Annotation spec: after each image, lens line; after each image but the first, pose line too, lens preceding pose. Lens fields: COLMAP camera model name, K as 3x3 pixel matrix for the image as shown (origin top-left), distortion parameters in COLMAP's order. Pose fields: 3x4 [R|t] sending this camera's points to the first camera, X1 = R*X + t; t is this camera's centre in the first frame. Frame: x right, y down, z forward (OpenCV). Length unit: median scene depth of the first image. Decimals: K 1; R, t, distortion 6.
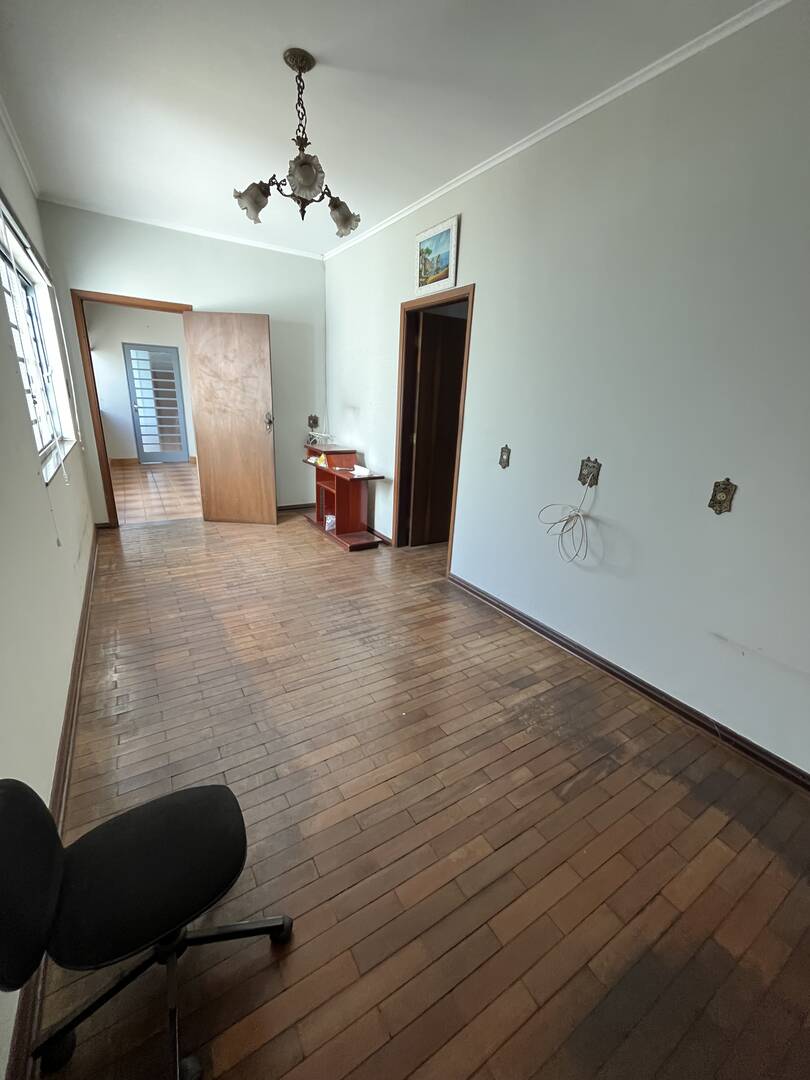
lens RADIAL K [[435.1, 0, 406.3], [0, 435.1, 537.9], [0, 0, 1]] dist [-0.003911, 0.000804]
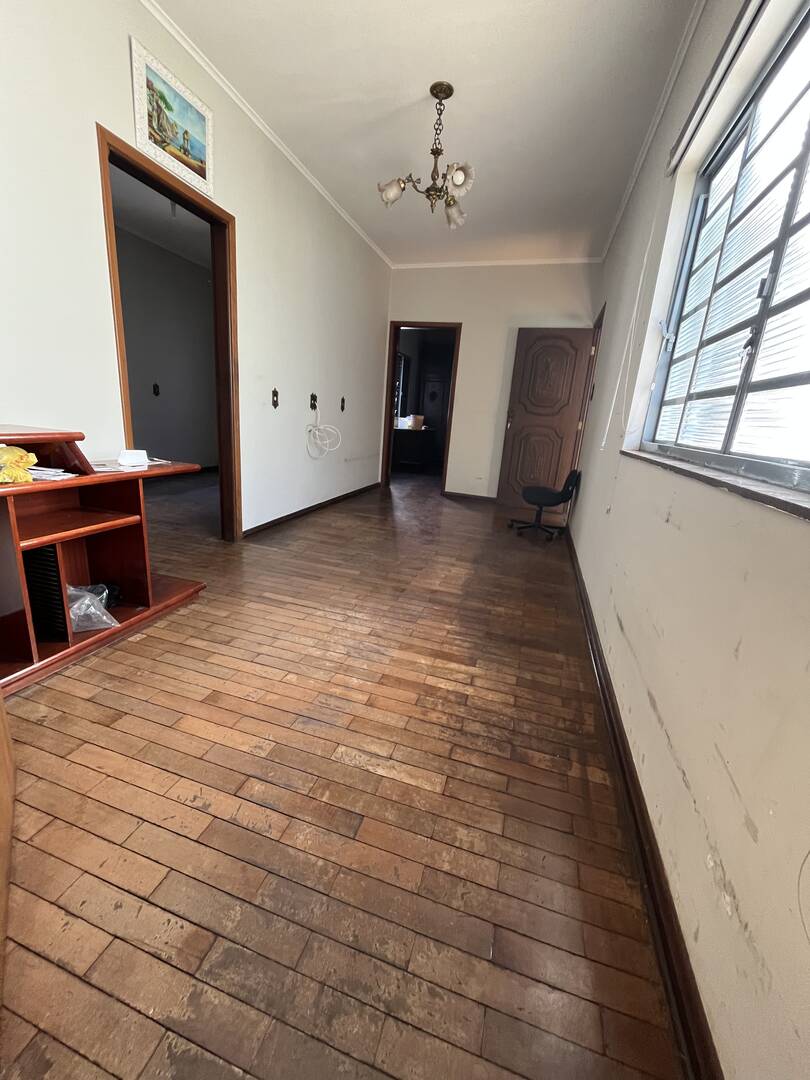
lens RADIAL K [[435.1, 0, 403.6], [0, 435.1, 537.6], [0, 0, 1]] dist [-0.003911, 0.000804]
pose [[-0.648663, -0.294861, 0.701636, -0.842459], [0.138375, 0.860843, 0.489695, -0.343706], [-0.748390, 0.414736, -0.517596, 1.318053]]
